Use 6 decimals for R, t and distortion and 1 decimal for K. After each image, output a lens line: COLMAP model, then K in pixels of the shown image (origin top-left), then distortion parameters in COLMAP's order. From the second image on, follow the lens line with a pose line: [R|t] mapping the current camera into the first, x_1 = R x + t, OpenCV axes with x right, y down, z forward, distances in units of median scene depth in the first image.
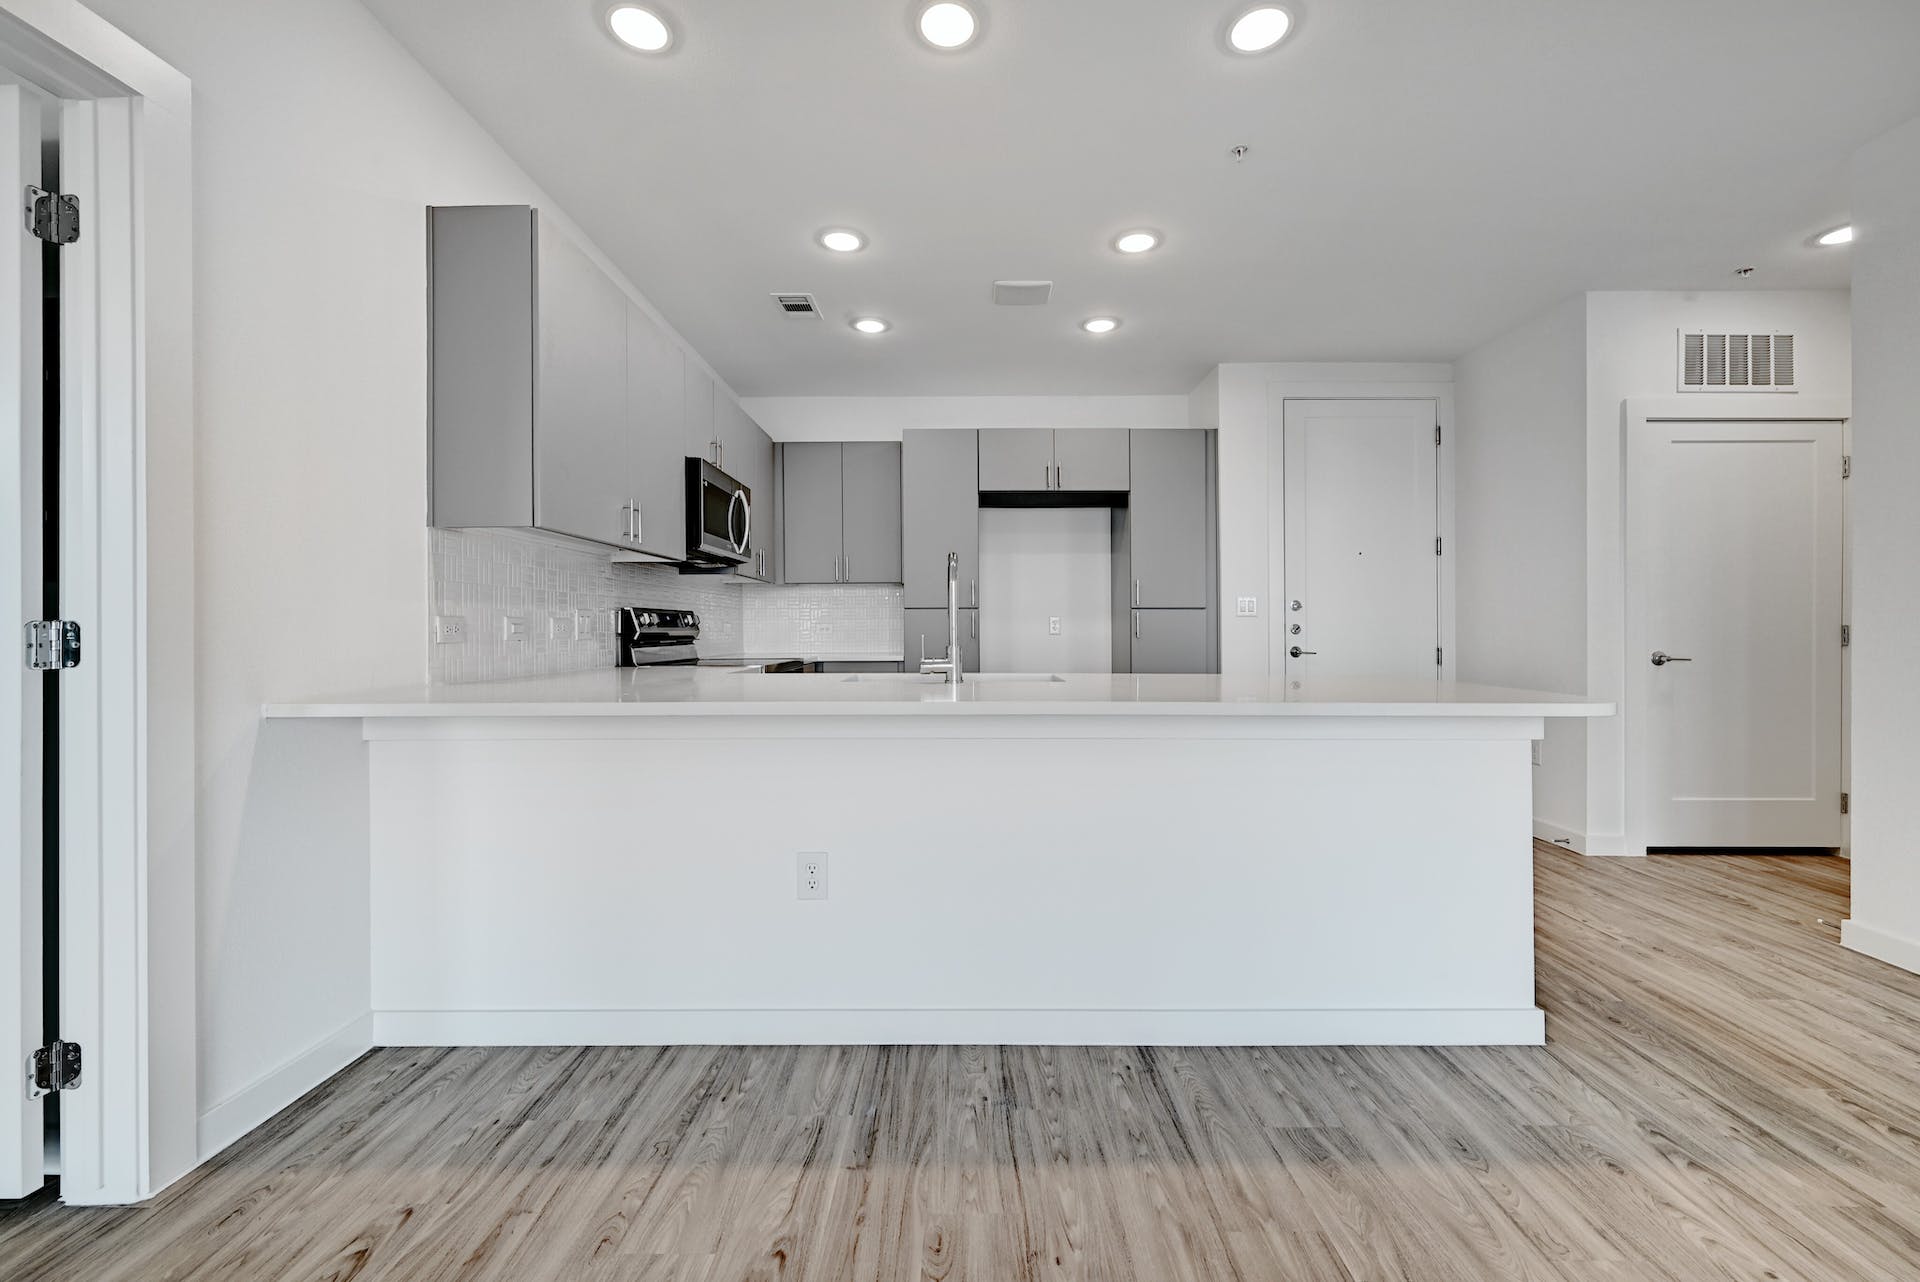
lens RADIAL K [[761.0, 0, 963.7], [0, 761.0, 631.8], [0, 0, 1]] dist [0.000695, 0.002817]
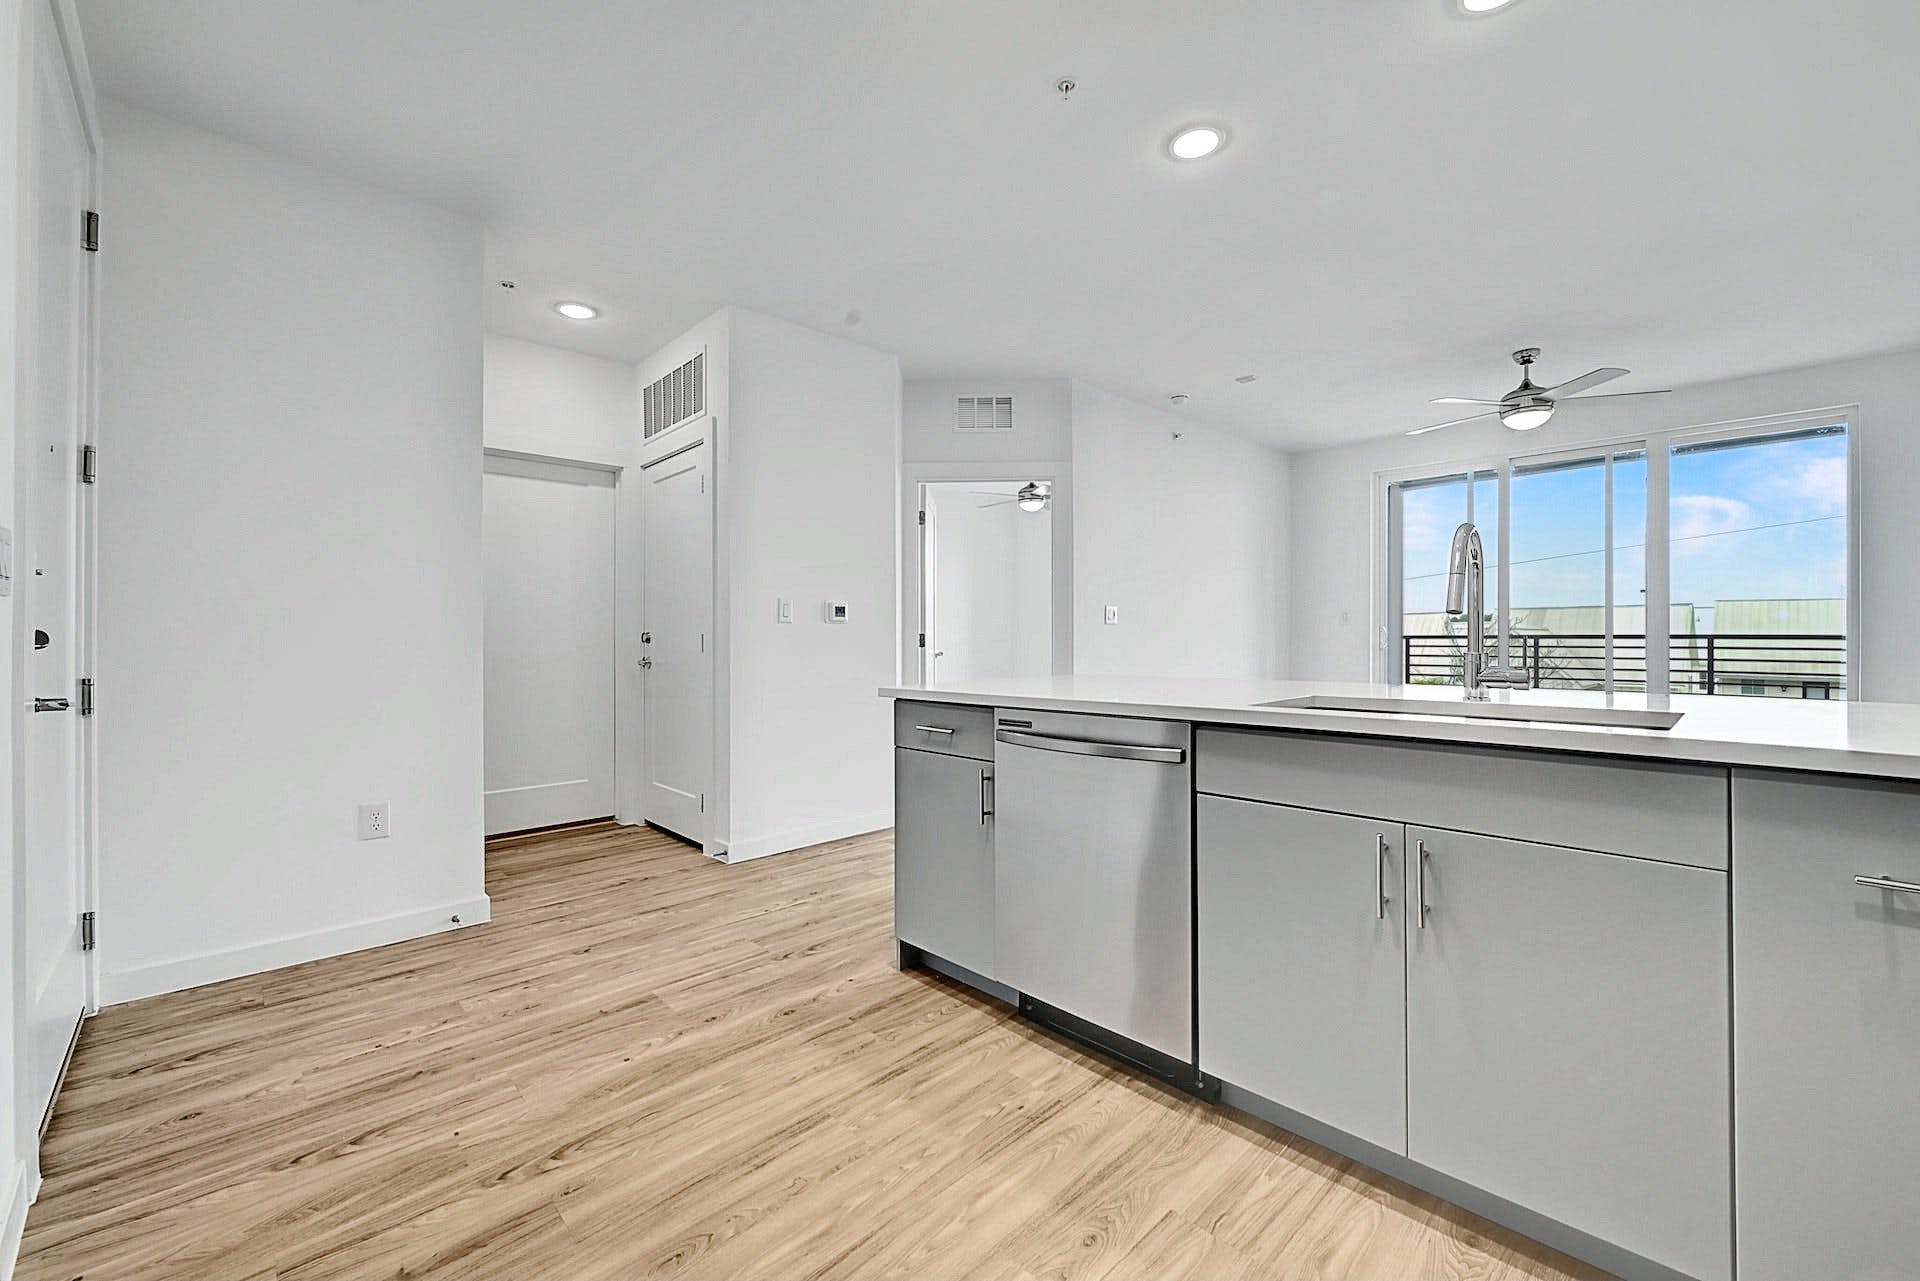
lens RADIAL K [[761.0, 0, 942.4], [0, 761.0, 628.1], [0, 0, 1]] dist [0.000695, 0.002817]
pose [[-0.698203, 0.012997, 0.715782, -0.095061], [0.008553, 0.999915, -0.009813, -0.003722], [-0.715849, -0.000729, -0.698255, 1.199134]]
